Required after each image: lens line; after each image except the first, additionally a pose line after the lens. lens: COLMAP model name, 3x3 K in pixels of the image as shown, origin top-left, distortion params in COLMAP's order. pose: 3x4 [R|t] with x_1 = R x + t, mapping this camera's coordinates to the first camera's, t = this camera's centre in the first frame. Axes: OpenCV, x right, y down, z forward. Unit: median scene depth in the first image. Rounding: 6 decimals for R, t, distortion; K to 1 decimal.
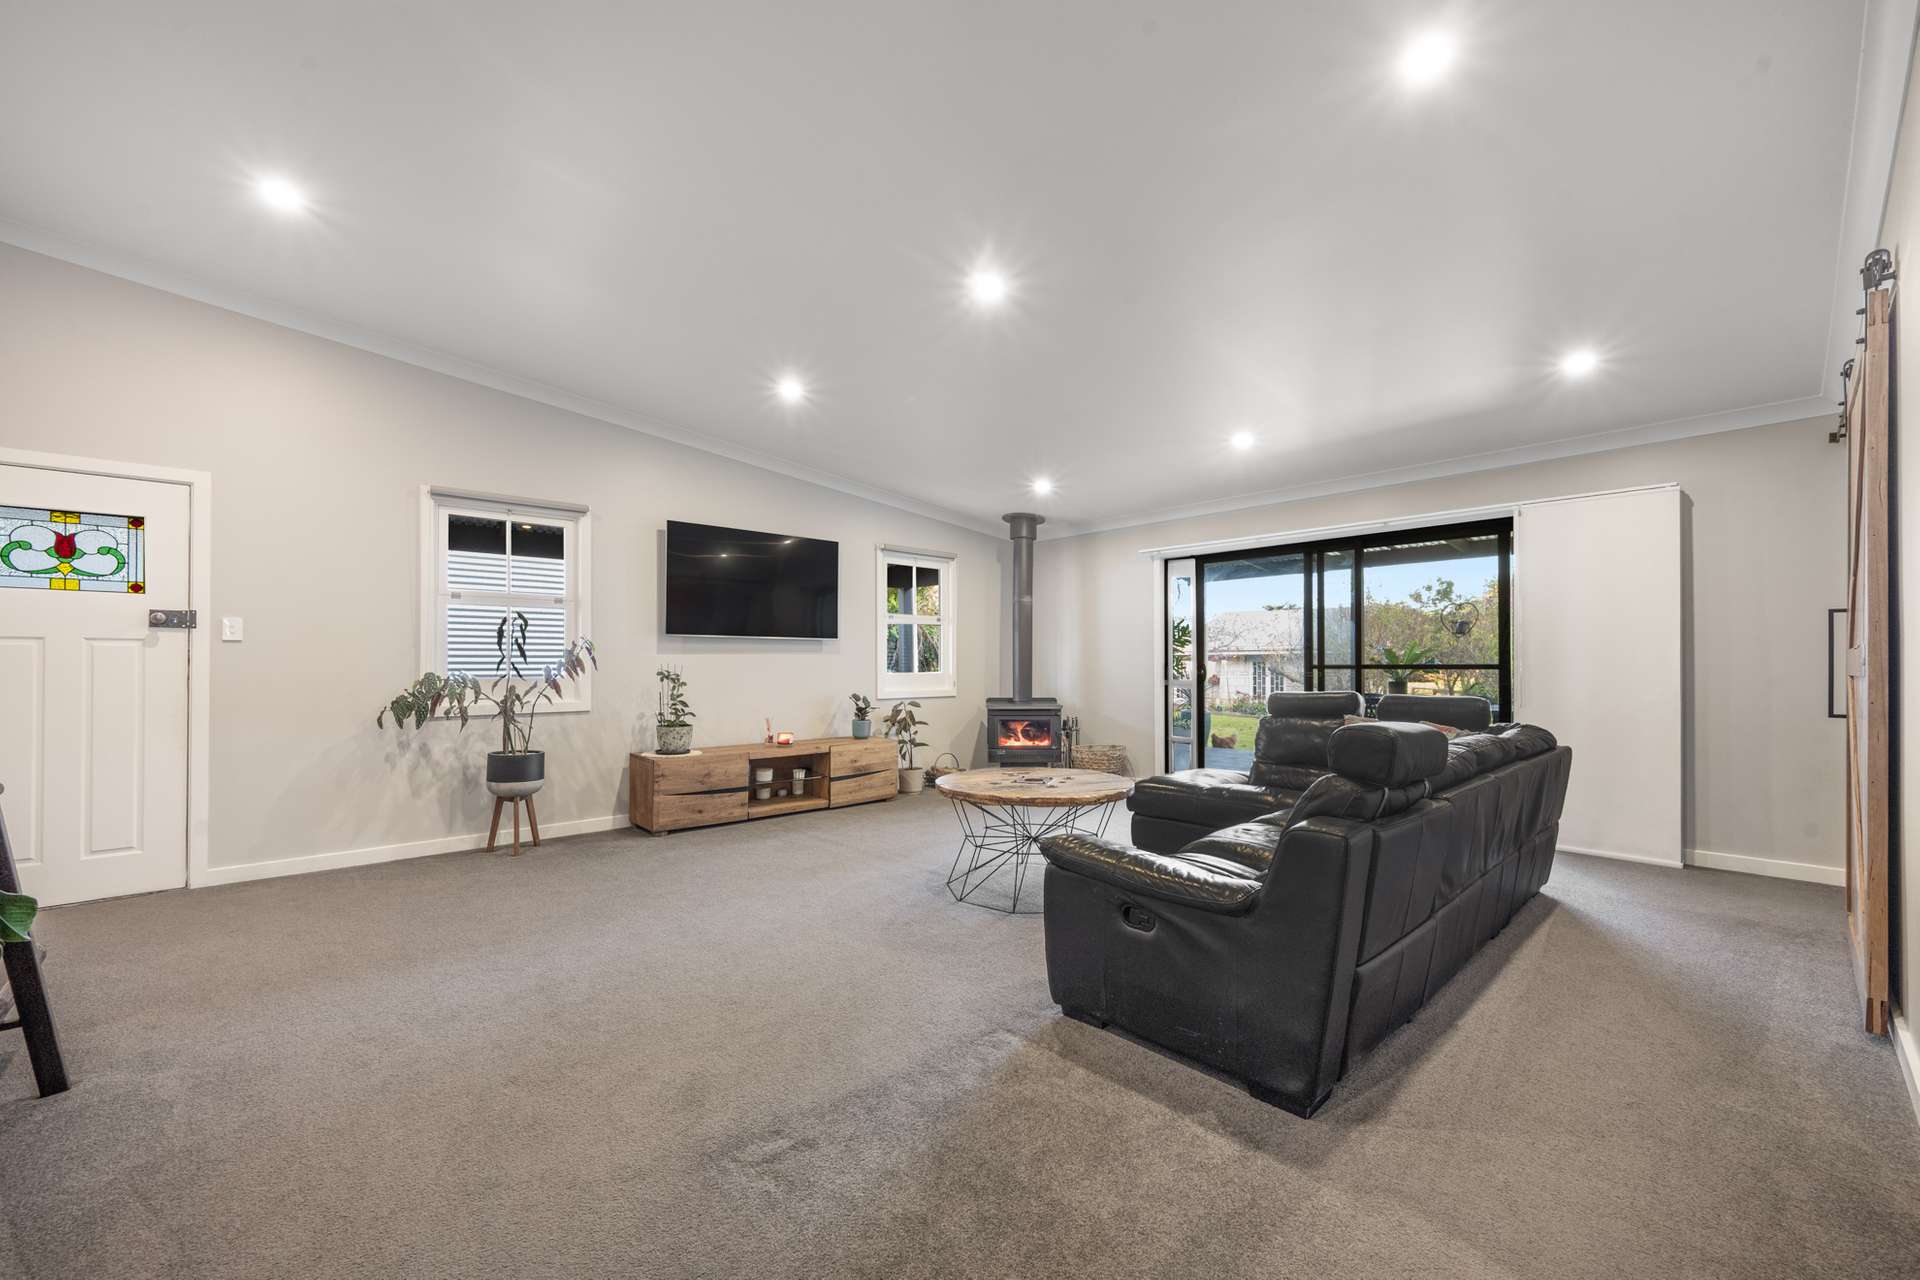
lens RADIAL K [[765.3, 0, 960.0], [0, 765.3, 640.0], [0, 0, 1]] dist [-0.000379, 0.000069]
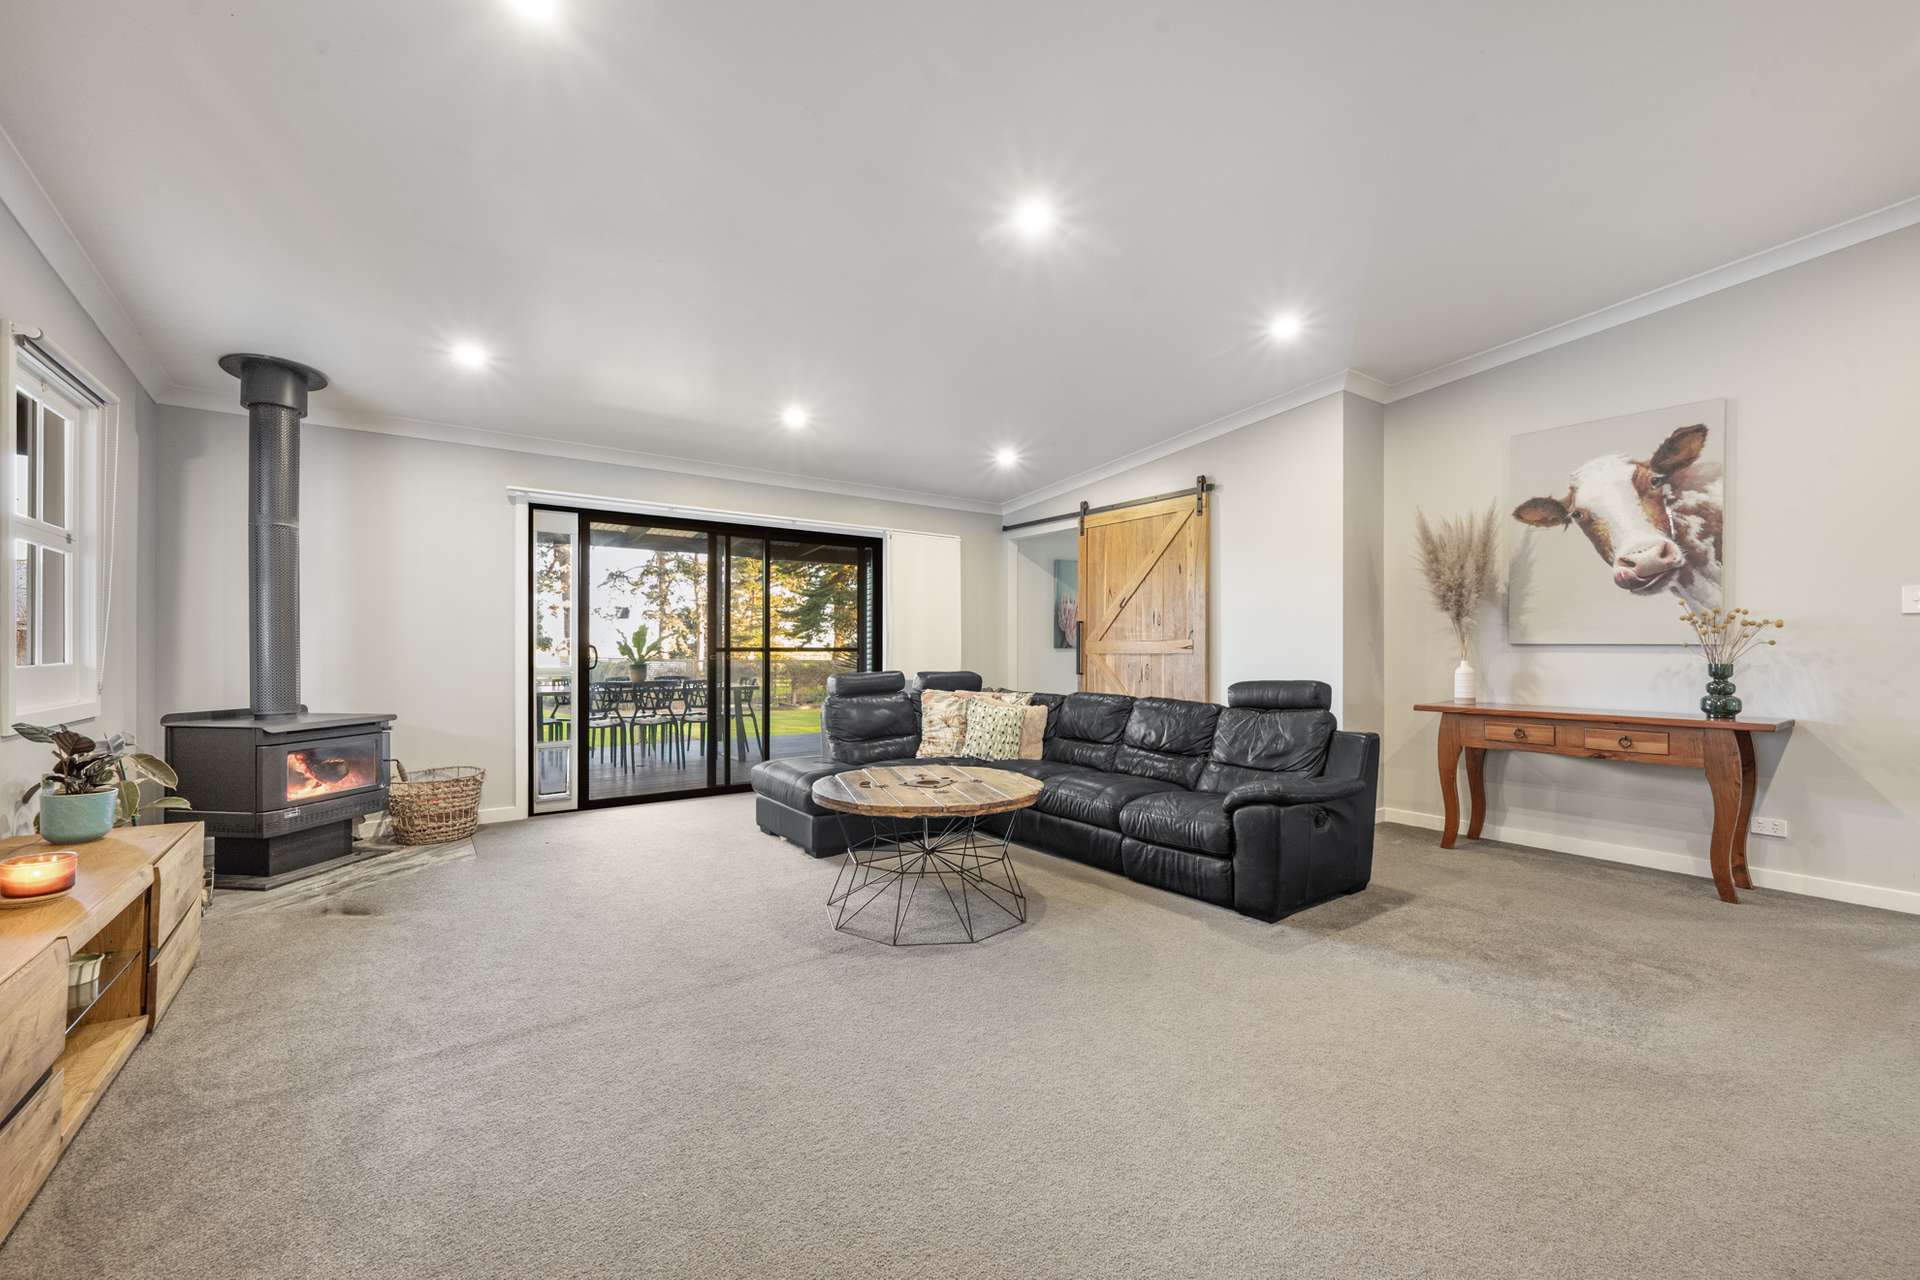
lens RADIAL K [[765.3, 0, 960.0], [0, 765.3, 640.0], [0, 0, 1]] dist [-0.000379, 0.000069]
pose [[0.107381, 0.011755, 0.994148, -0.496059], [-0.034723, 0.999364, -0.008066, 0.019821], [-0.993611, -0.033653, 0.107721, 0.582471]]
